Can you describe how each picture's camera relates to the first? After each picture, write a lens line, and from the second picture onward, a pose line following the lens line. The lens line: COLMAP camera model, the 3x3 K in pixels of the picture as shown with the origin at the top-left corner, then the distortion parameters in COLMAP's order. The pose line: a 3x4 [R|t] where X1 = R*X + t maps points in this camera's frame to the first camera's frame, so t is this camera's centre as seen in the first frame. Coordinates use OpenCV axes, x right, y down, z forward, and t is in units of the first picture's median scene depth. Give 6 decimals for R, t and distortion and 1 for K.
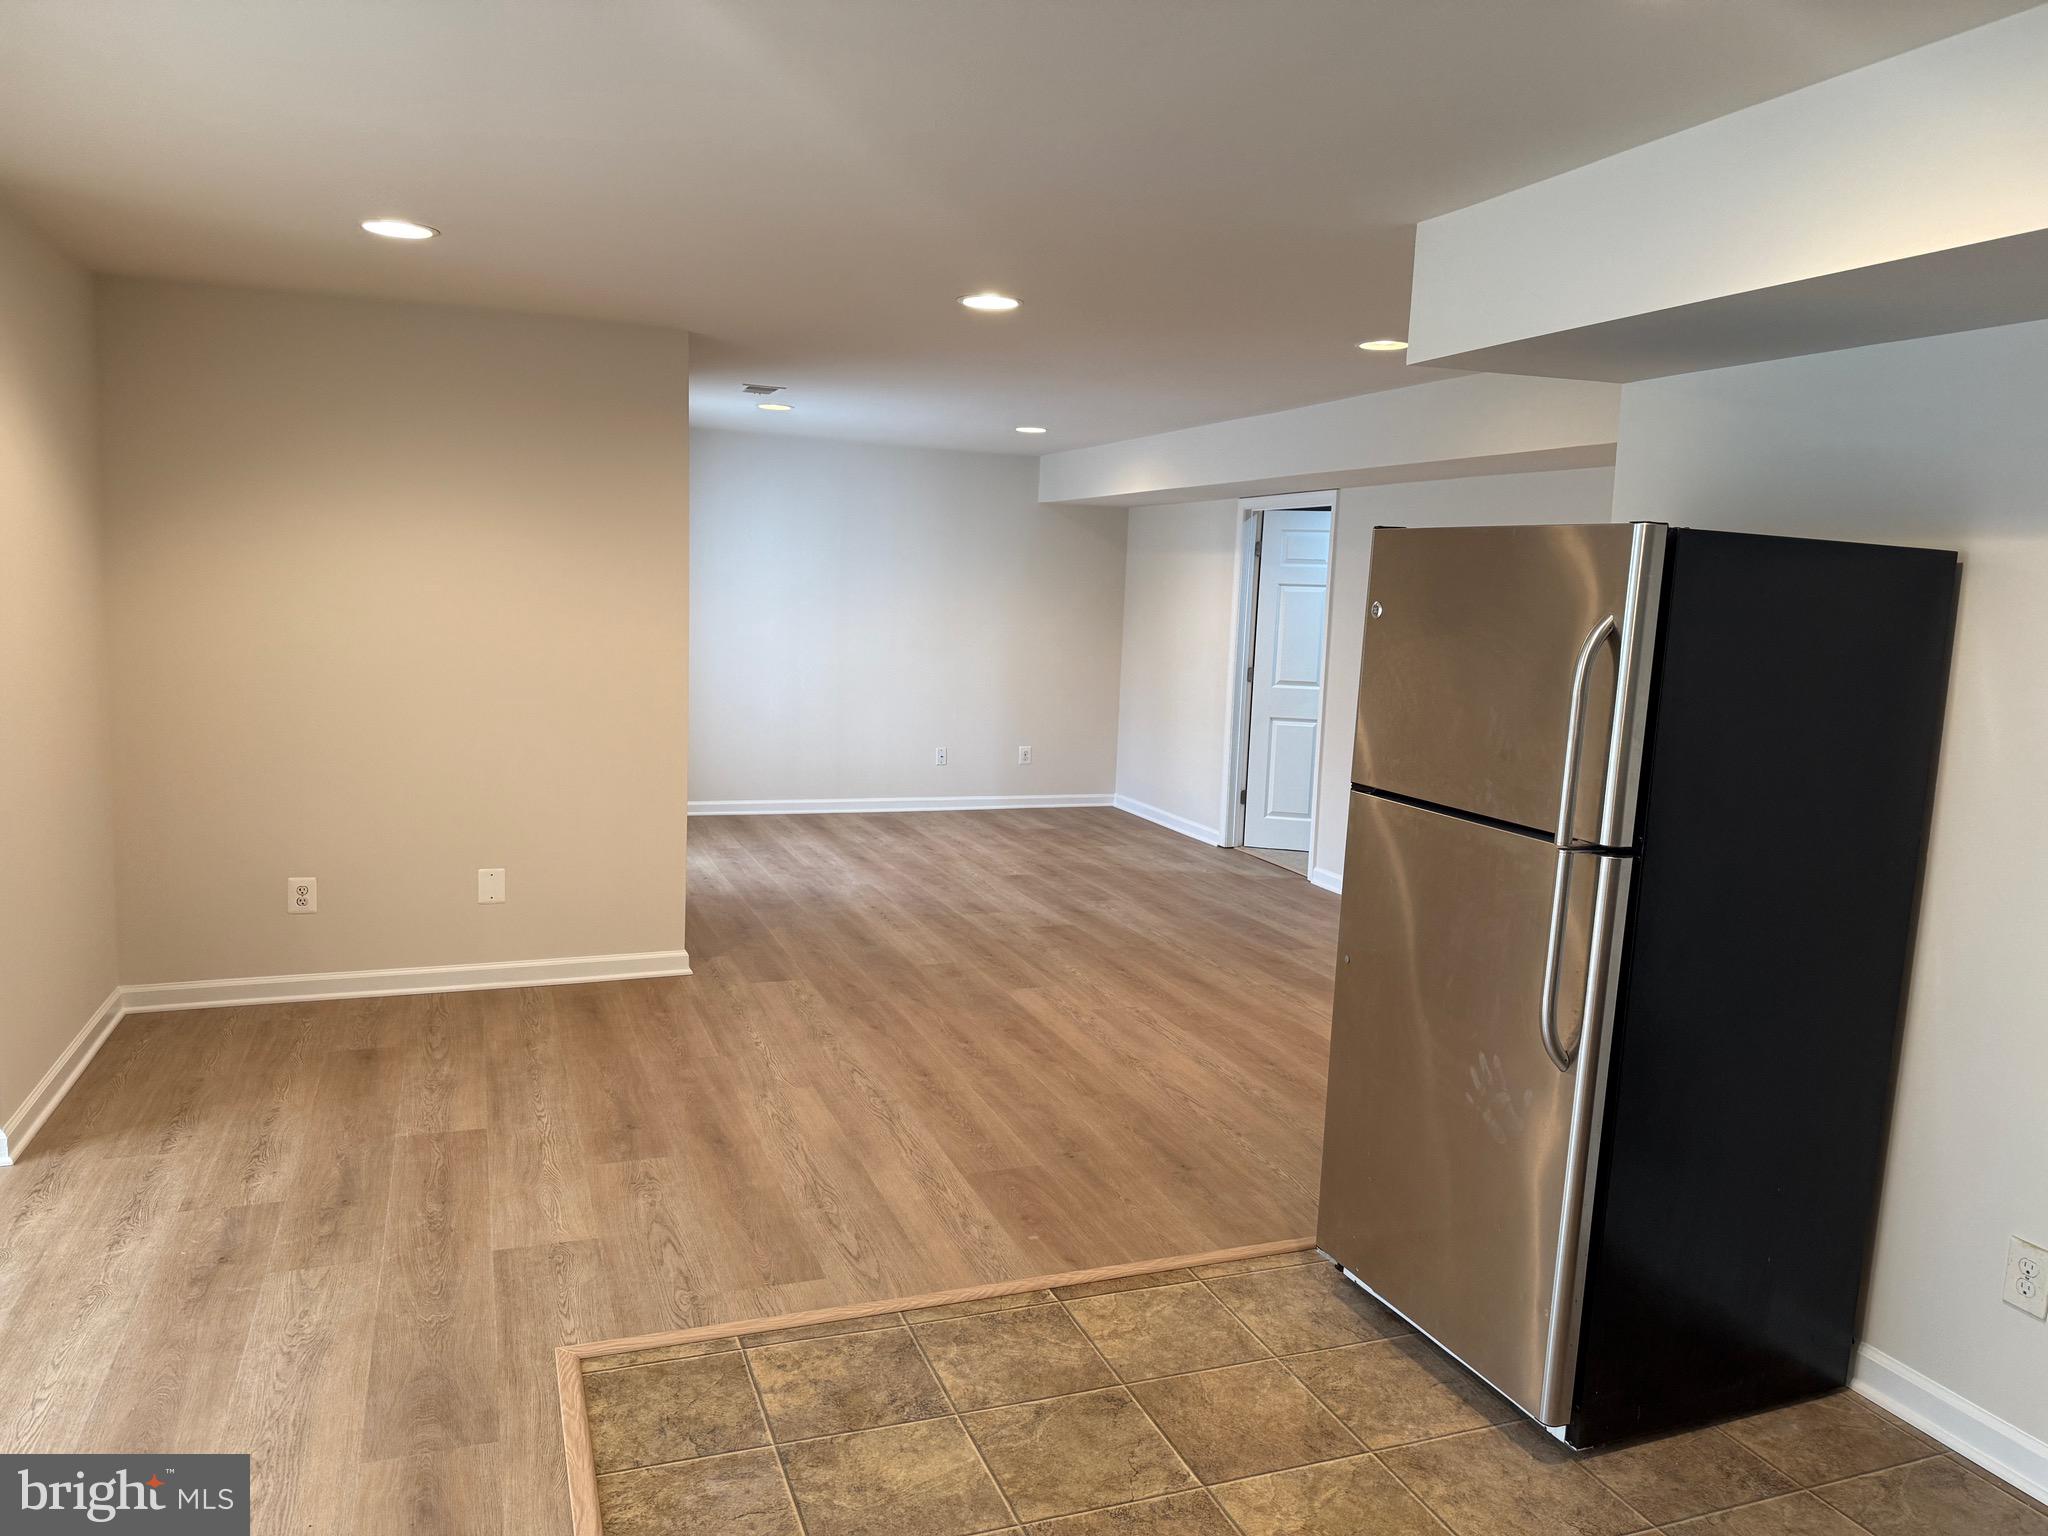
lens RADIAL K [[1429.6, 0, 1037.2], [0, 1429.6, 767.4], [0, 0, 1]] dist [0.075522, -0.097748]
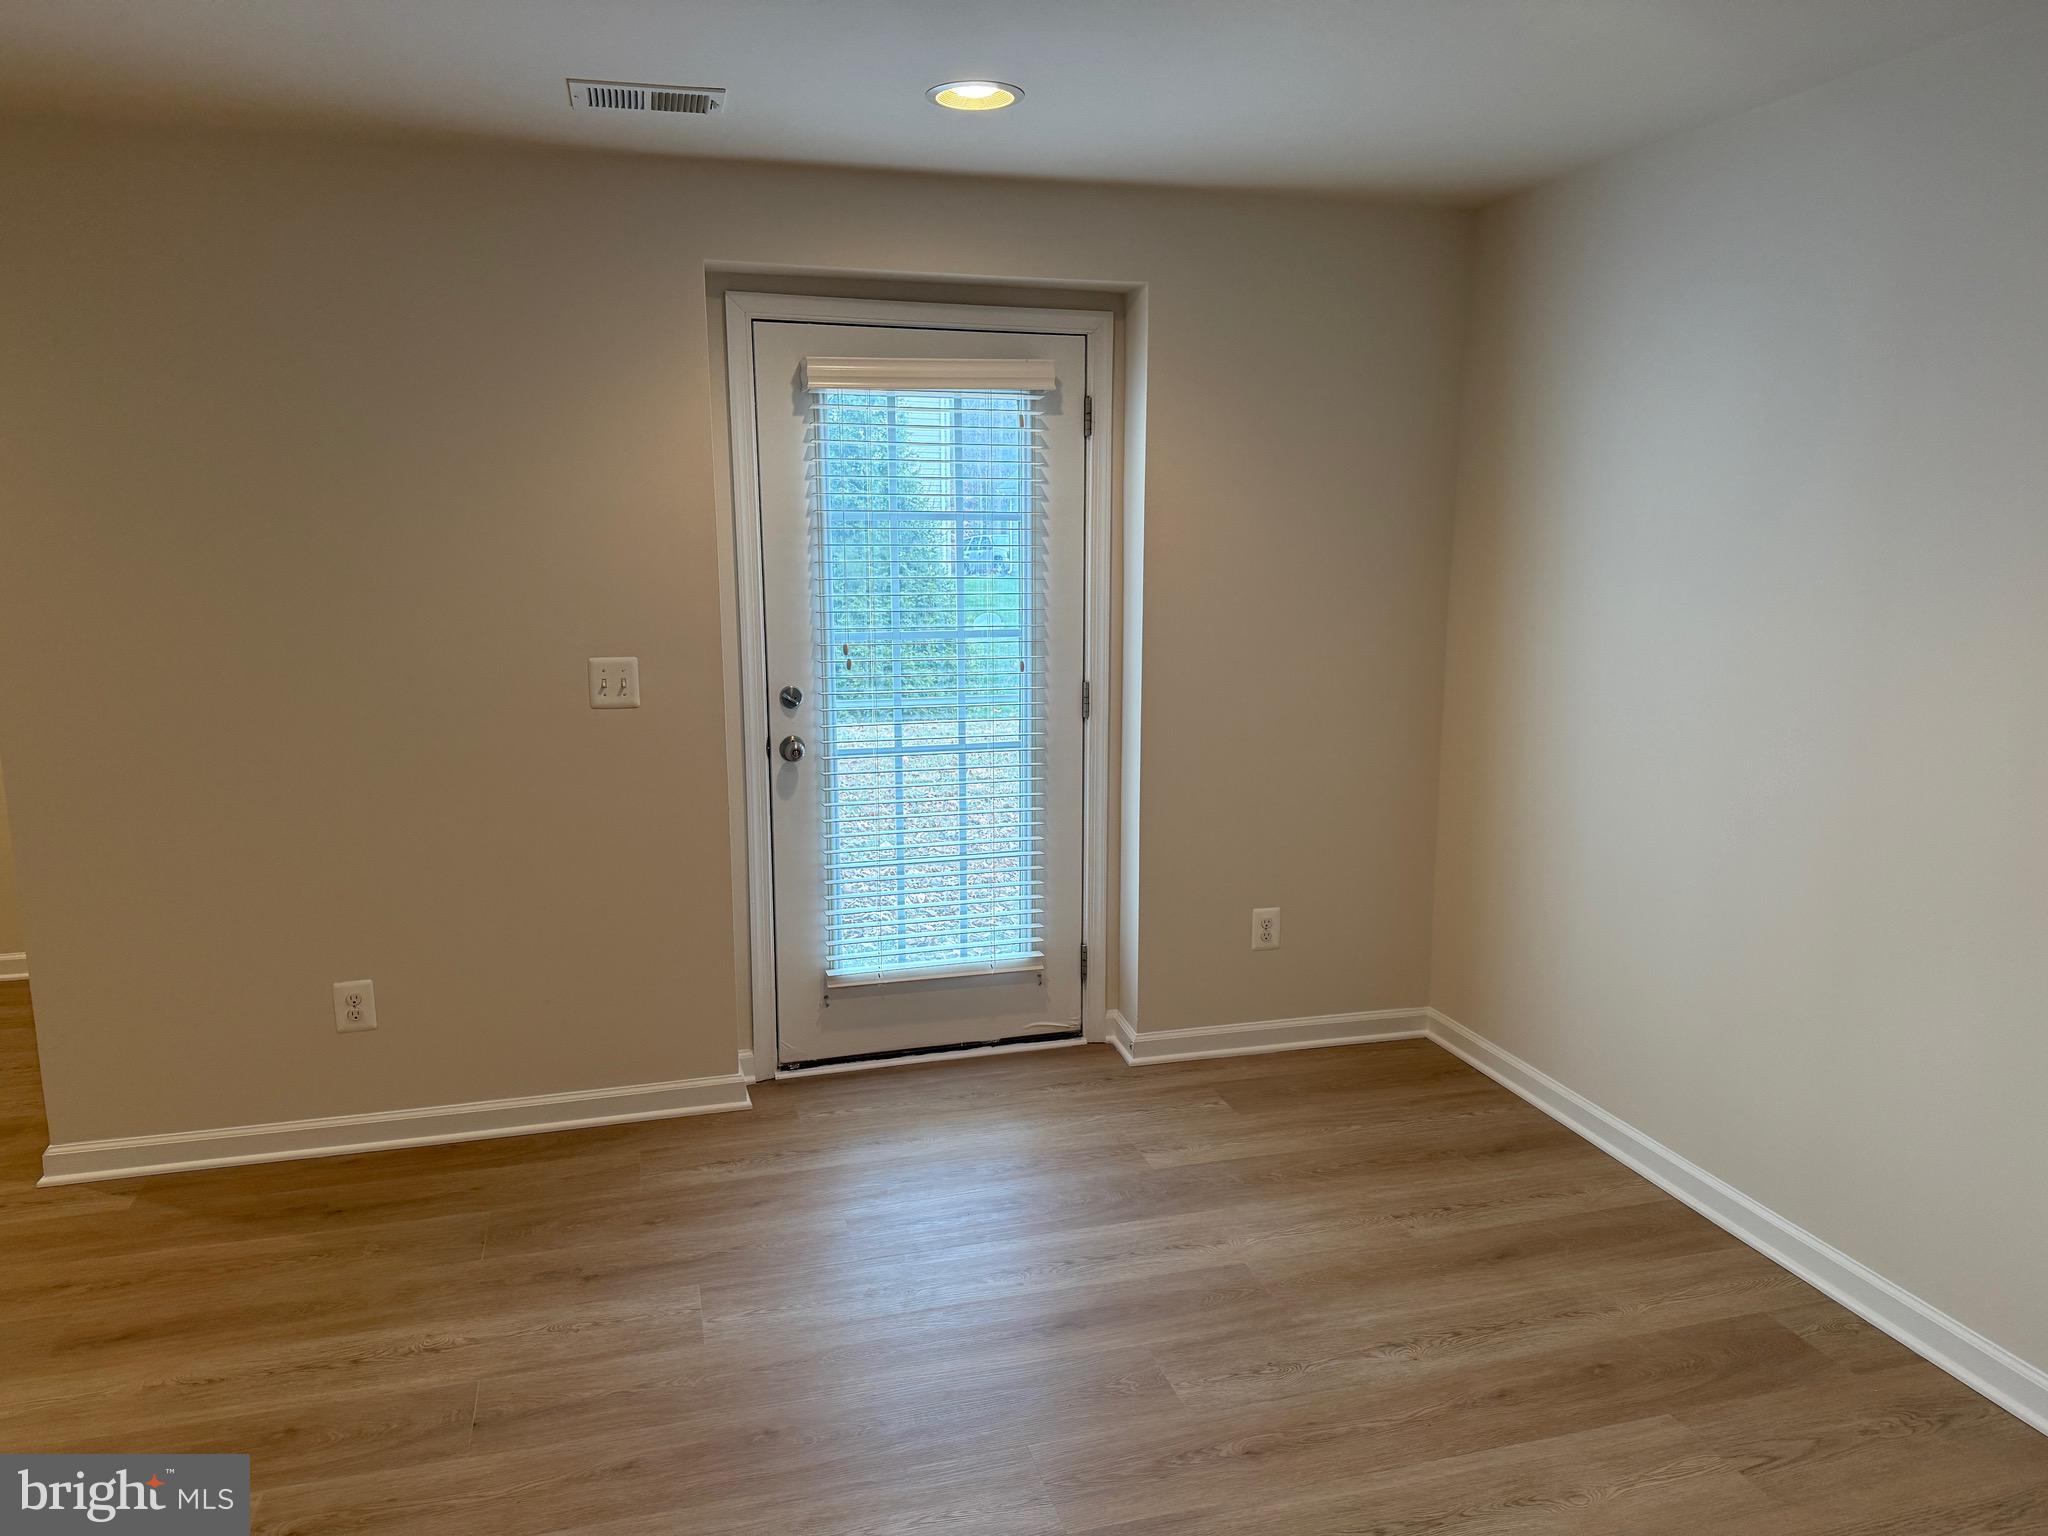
lens RADIAL K [[1429.6, 0, 1011.6], [0, 1429.6, 767.9], [0, 0, 1]] dist [0.075522, -0.097748]
pose [[-0.096809, 0.130354, -0.986730, 0.412269], [-0.121787, 0.982385, 0.141728, -0.231792], [0.987824, 0.133892, -0.079229, 1.886915]]
